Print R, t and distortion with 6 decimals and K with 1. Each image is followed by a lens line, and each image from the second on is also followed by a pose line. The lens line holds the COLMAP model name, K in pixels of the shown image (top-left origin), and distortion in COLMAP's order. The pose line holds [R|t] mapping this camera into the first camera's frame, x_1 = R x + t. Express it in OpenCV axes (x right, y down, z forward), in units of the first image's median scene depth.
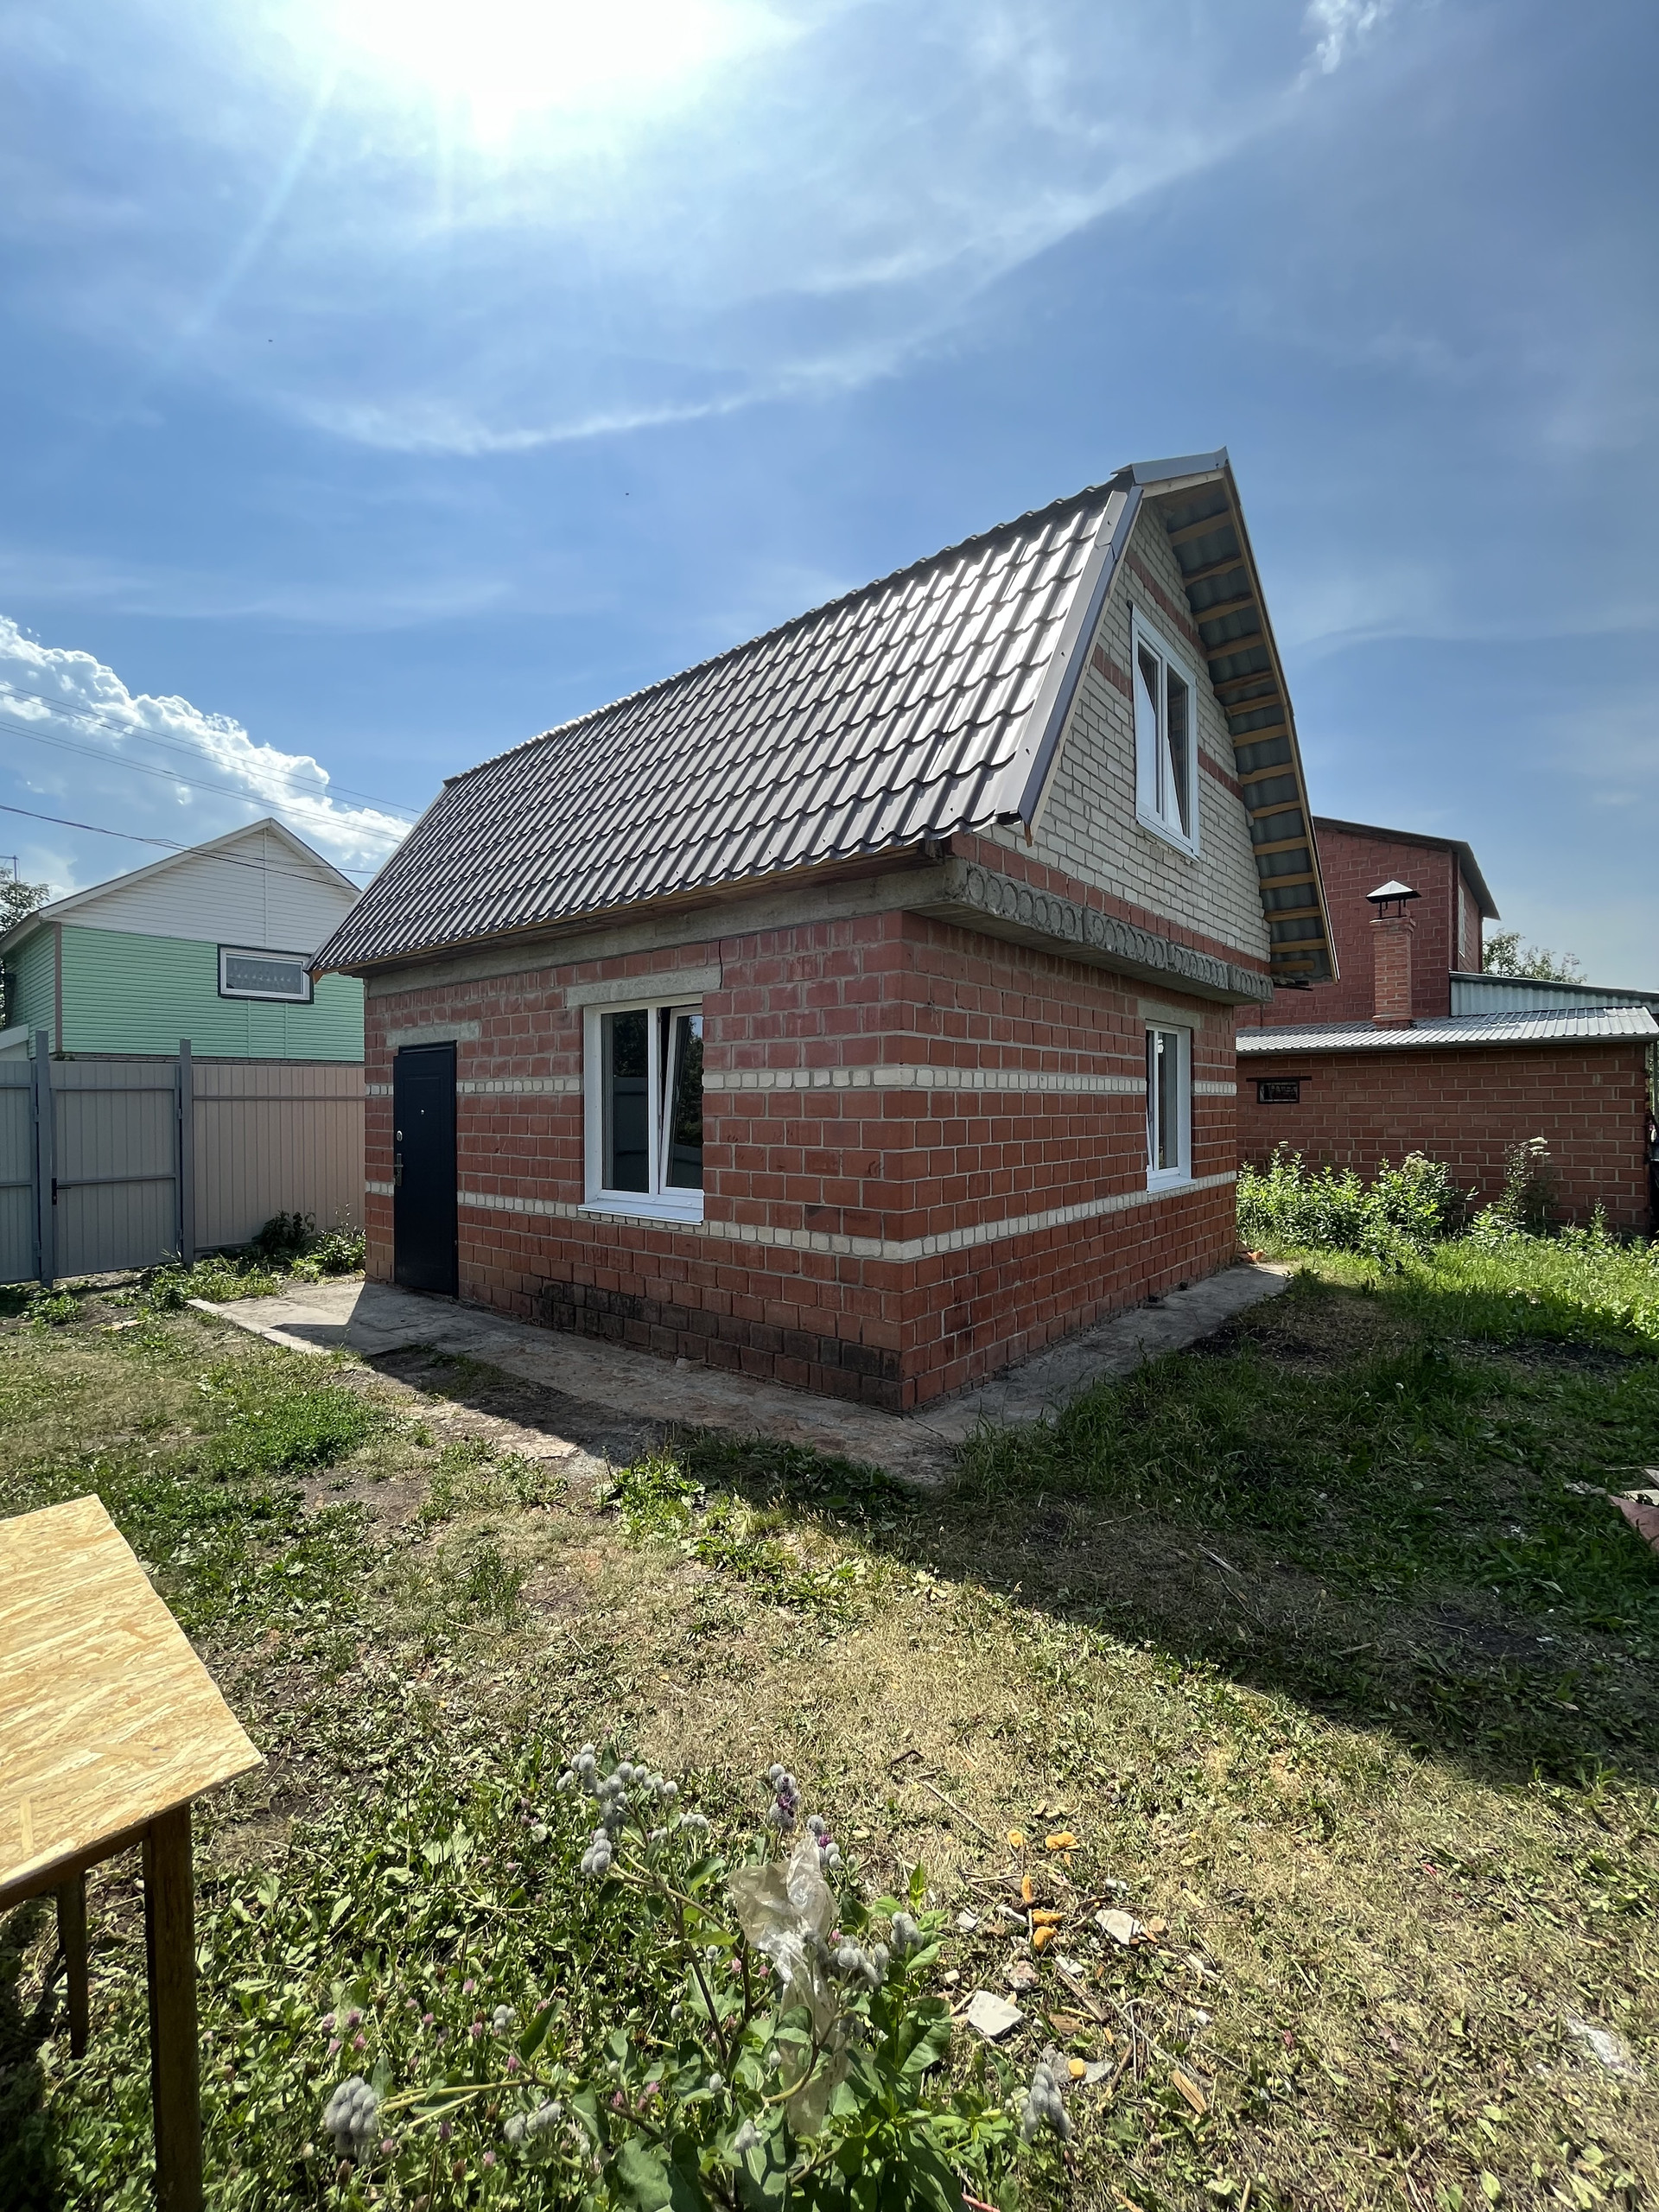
lens RADIAL K [[897.9, 0, 826.9], [0, 897.9, 1106.3], [0, 0, 1]] dist [-0.002632, 0.000420]
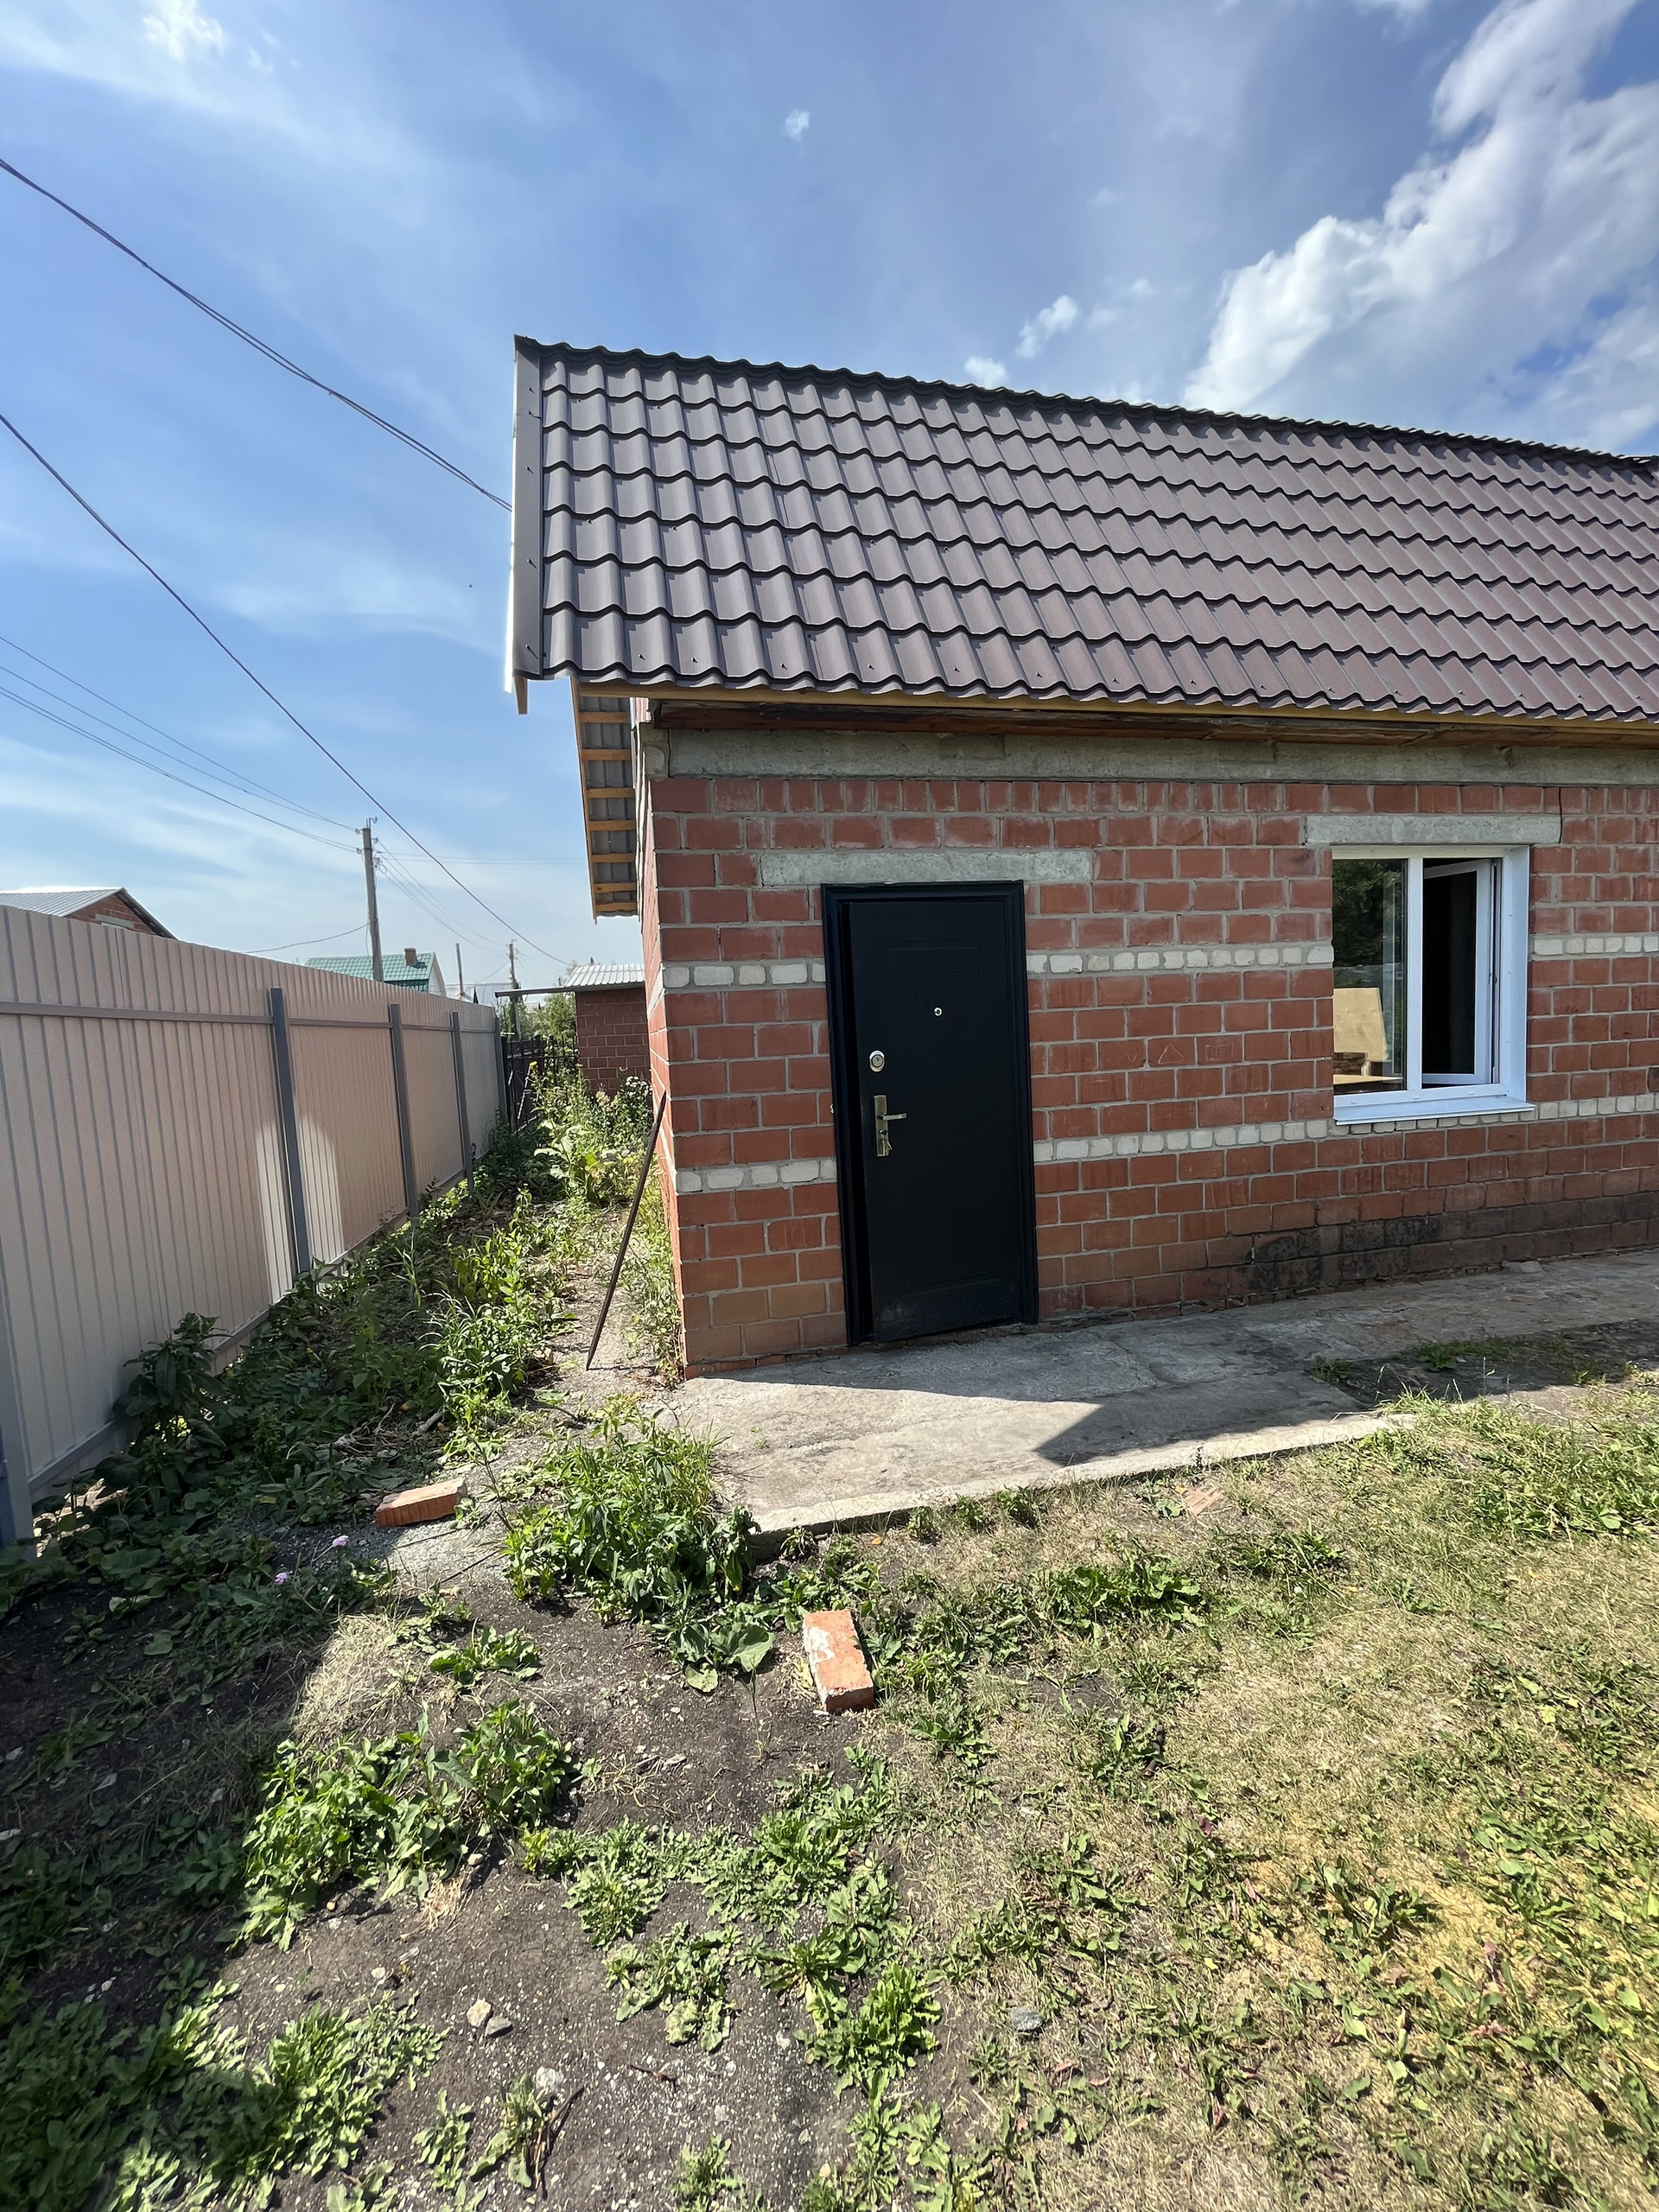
lens RADIAL K [[897.9, 0, 825.5], [0, 897.9, 1106.1], [0, 0, 1]] dist [-0.002632, 0.000420]
pose [[0.624450, -0.092120, 0.775613, -1.135781], [0.048513, 0.995678, 0.079199, 0.021452], [-0.779557, -0.011828, 0.626220, 0.885901]]
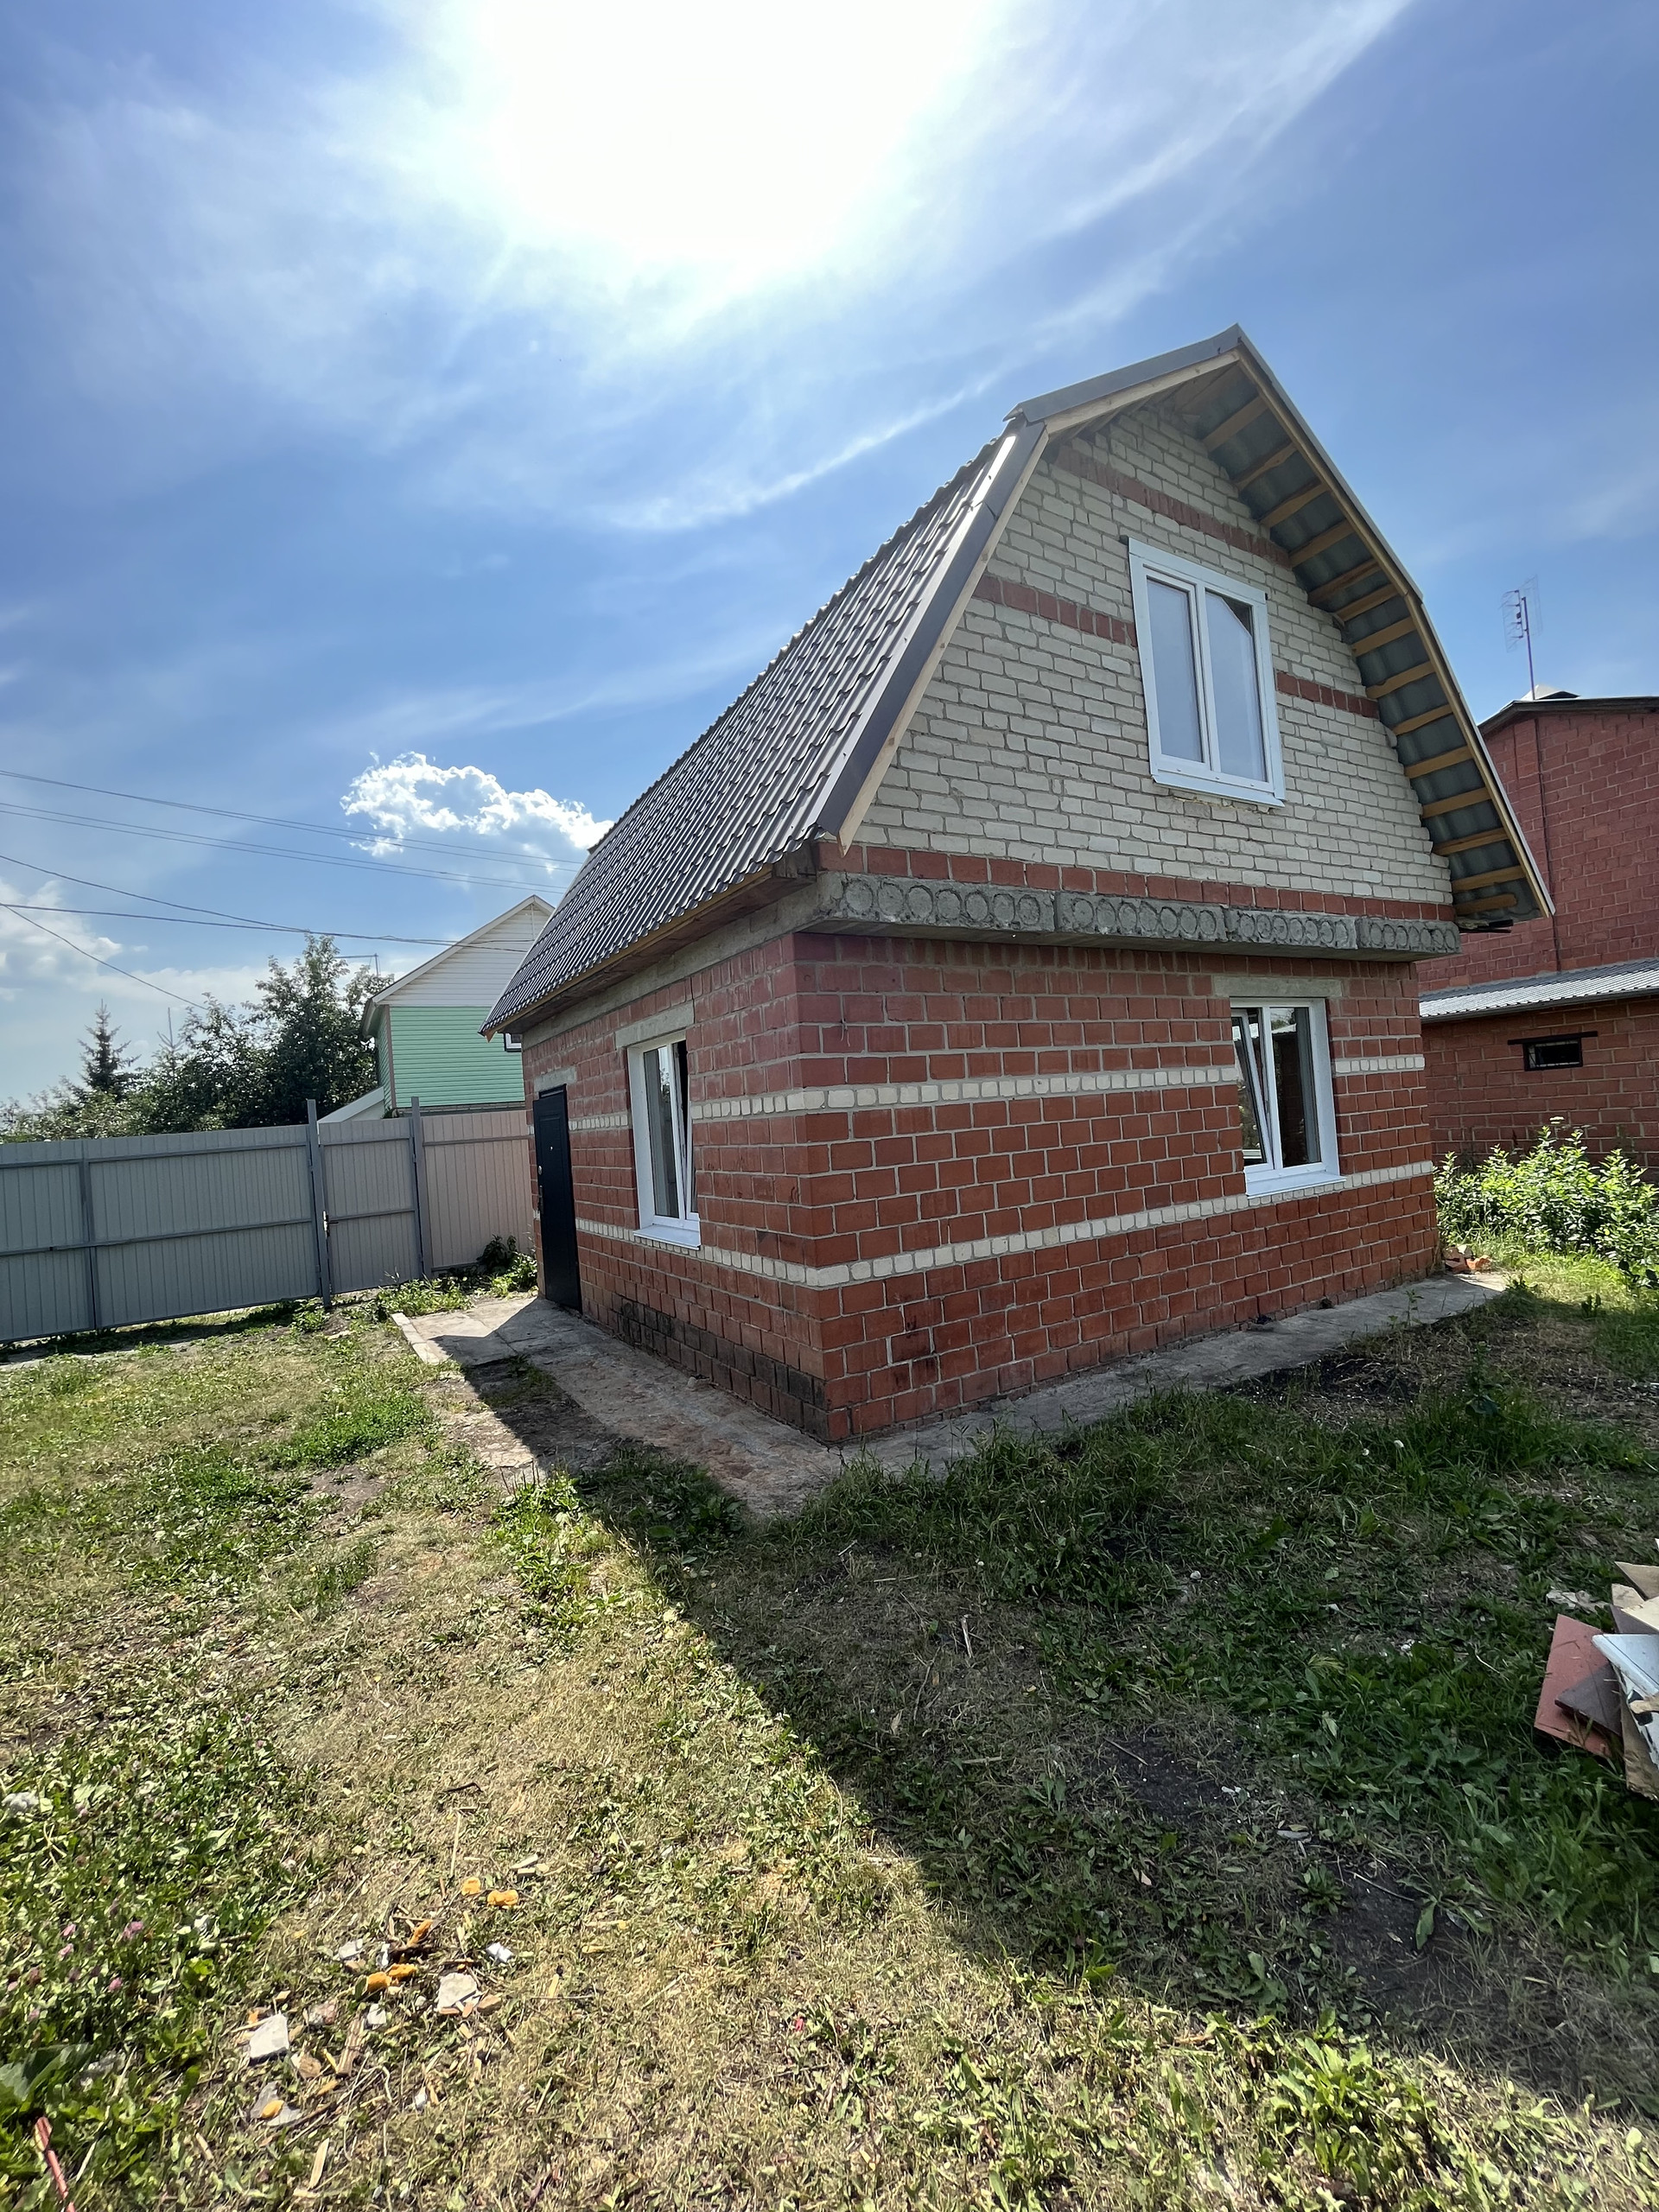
lens RADIAL K [[897.9, 0, 828.6], [0, 897.9, 1106.7], [0, 0, 1]] dist [-0.002632, 0.000420]
pose [[0.939466, -0.070494, -0.335311, 0.325712], [0.070134, 0.997450, -0.013198, -0.008615], [0.335387, -0.011117, 0.942015, 0.060630]]
